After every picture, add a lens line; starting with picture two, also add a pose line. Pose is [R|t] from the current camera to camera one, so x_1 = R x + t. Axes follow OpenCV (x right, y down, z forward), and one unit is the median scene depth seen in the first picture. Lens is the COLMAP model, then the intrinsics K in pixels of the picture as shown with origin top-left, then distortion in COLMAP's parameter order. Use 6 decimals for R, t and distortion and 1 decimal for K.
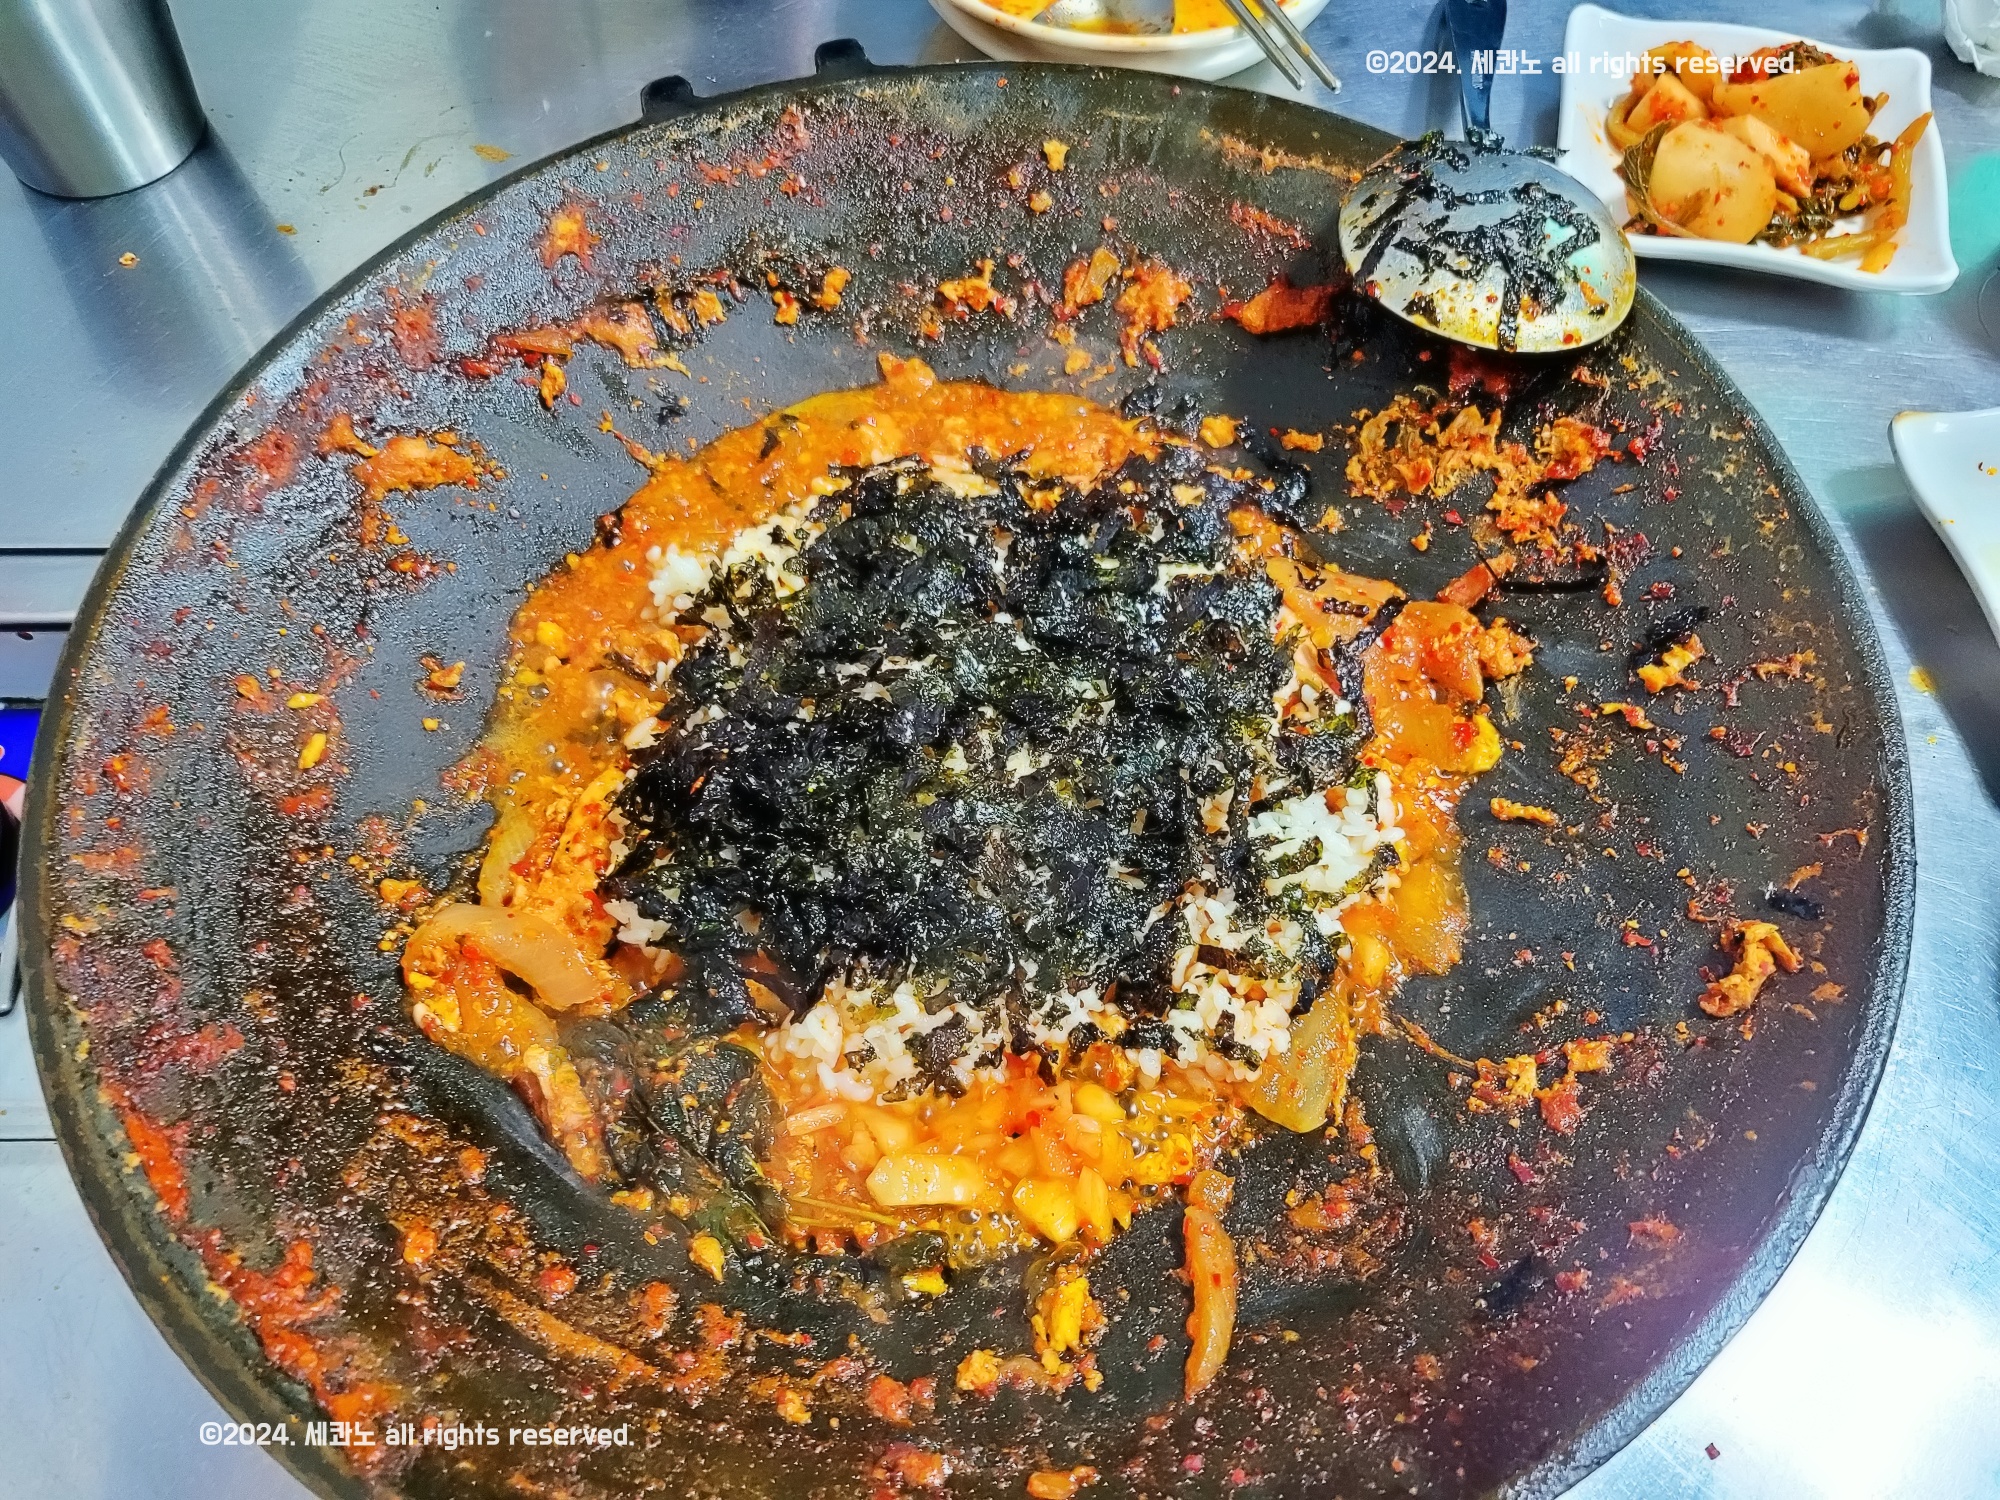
lens RADIAL K [[1559.8, 0, 1008.7], [0, 1559.8, 747.0], [0, 0, 1]] dist [-0.011904, -0.005063]
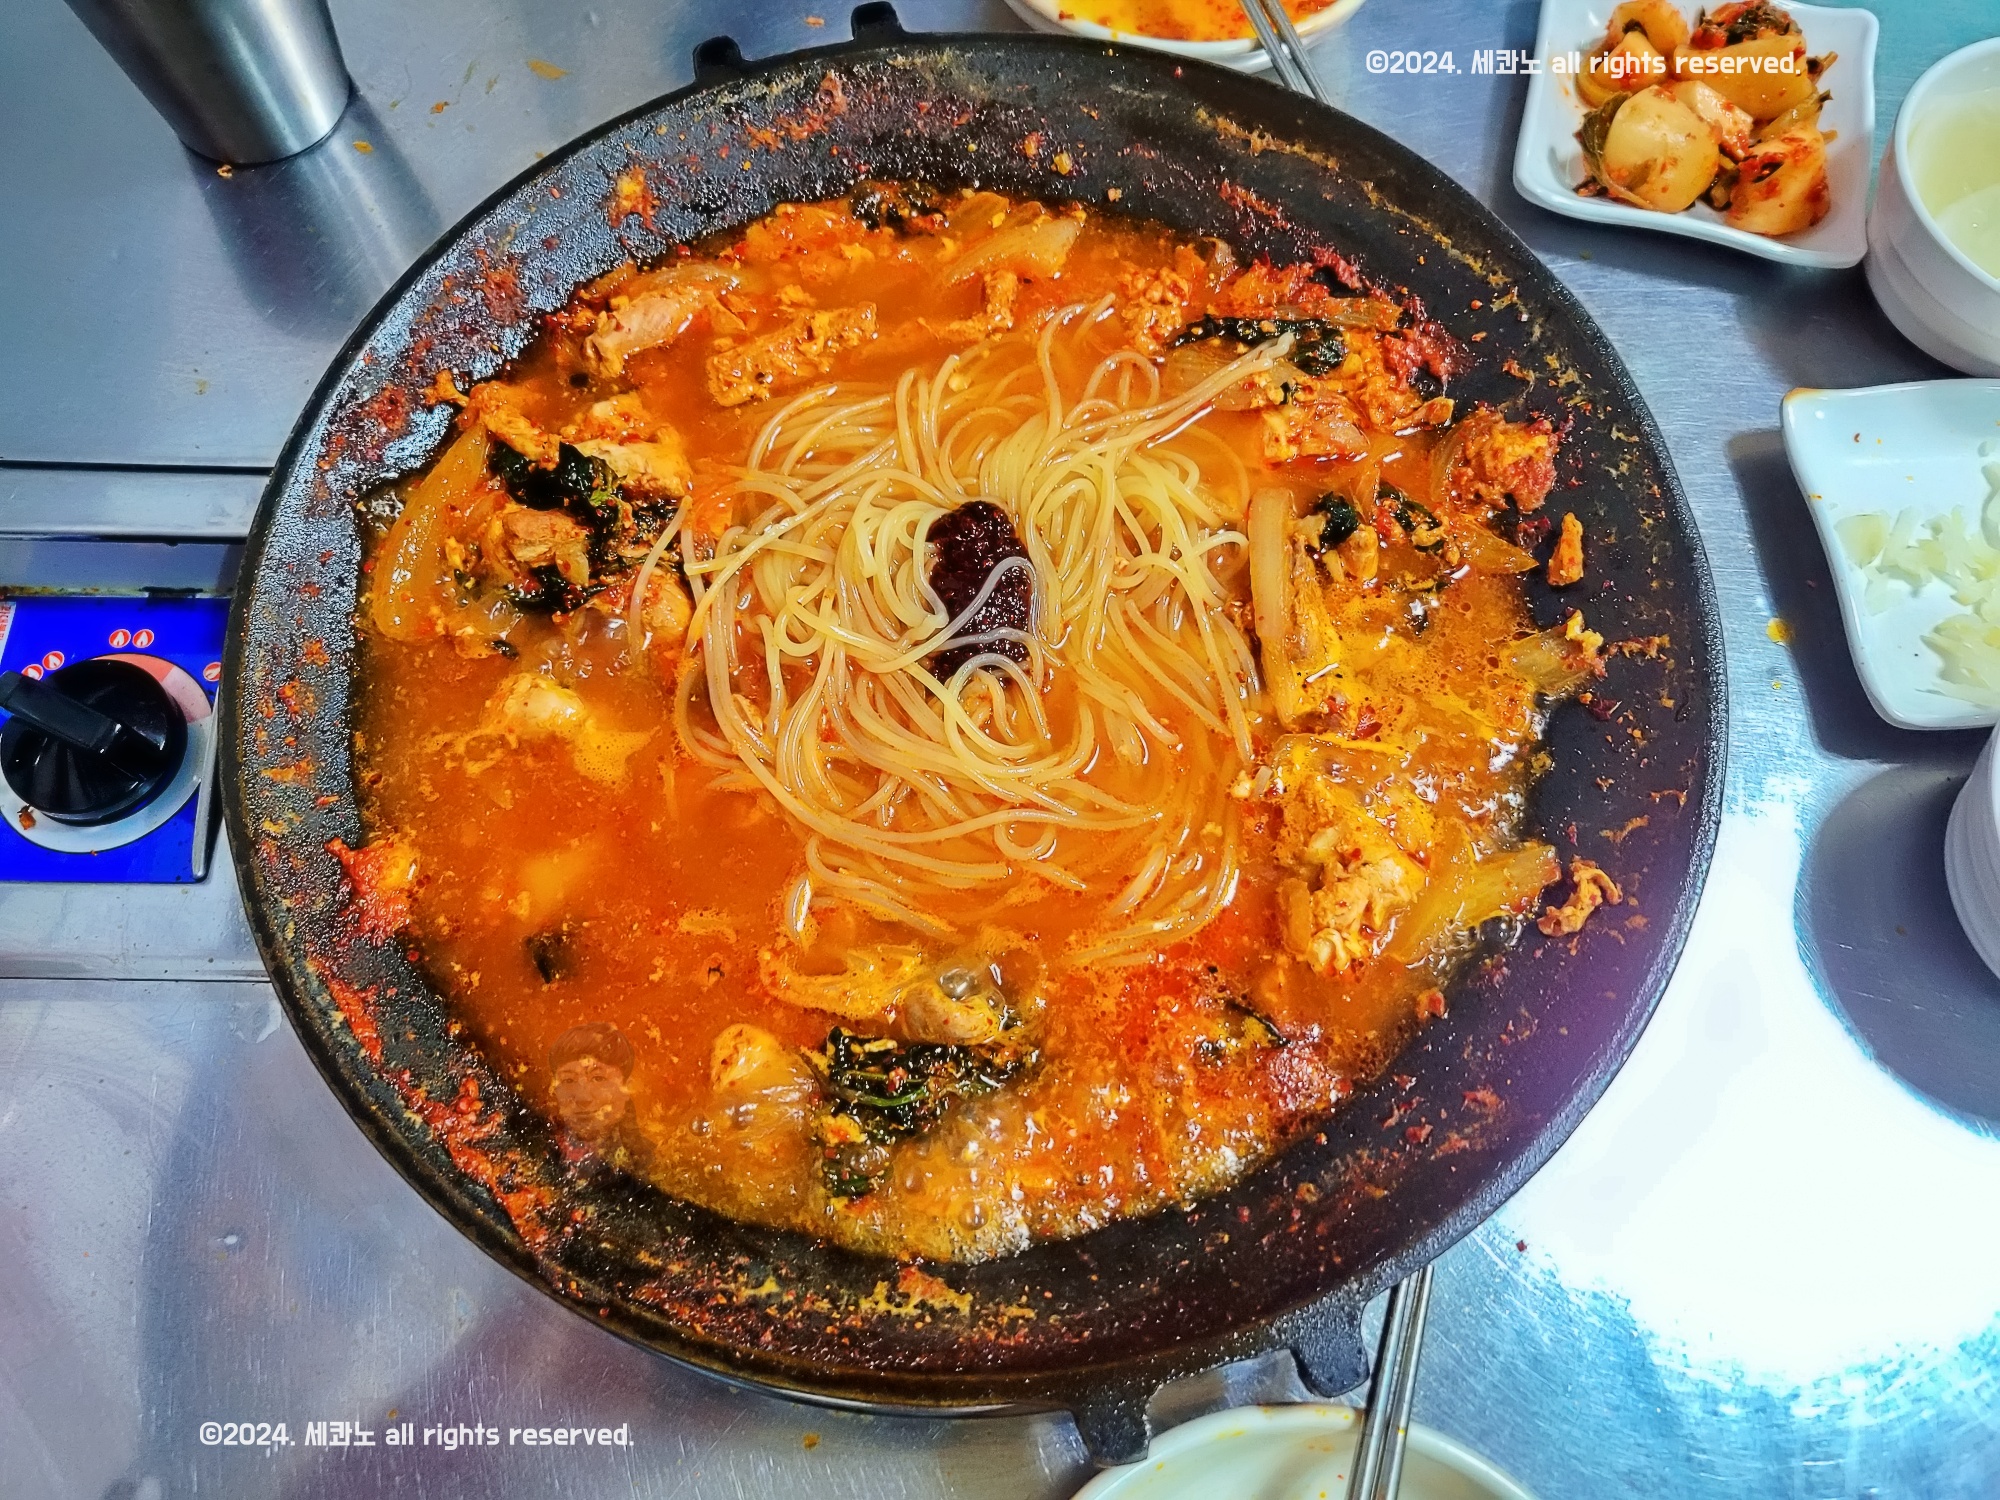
lens RADIAL K [[1559.8, 0, 1008.7], [0, 1559.8, 747.0], [0, 0, 1]] dist [-0.011904, -0.005063]
pose [[0.999574, 0.027947, 0.008366, -0.009728], [-0.028988, 0.983688, 0.177533, -0.161235], [-0.003268, -0.177700, 0.984079, -0.200852]]
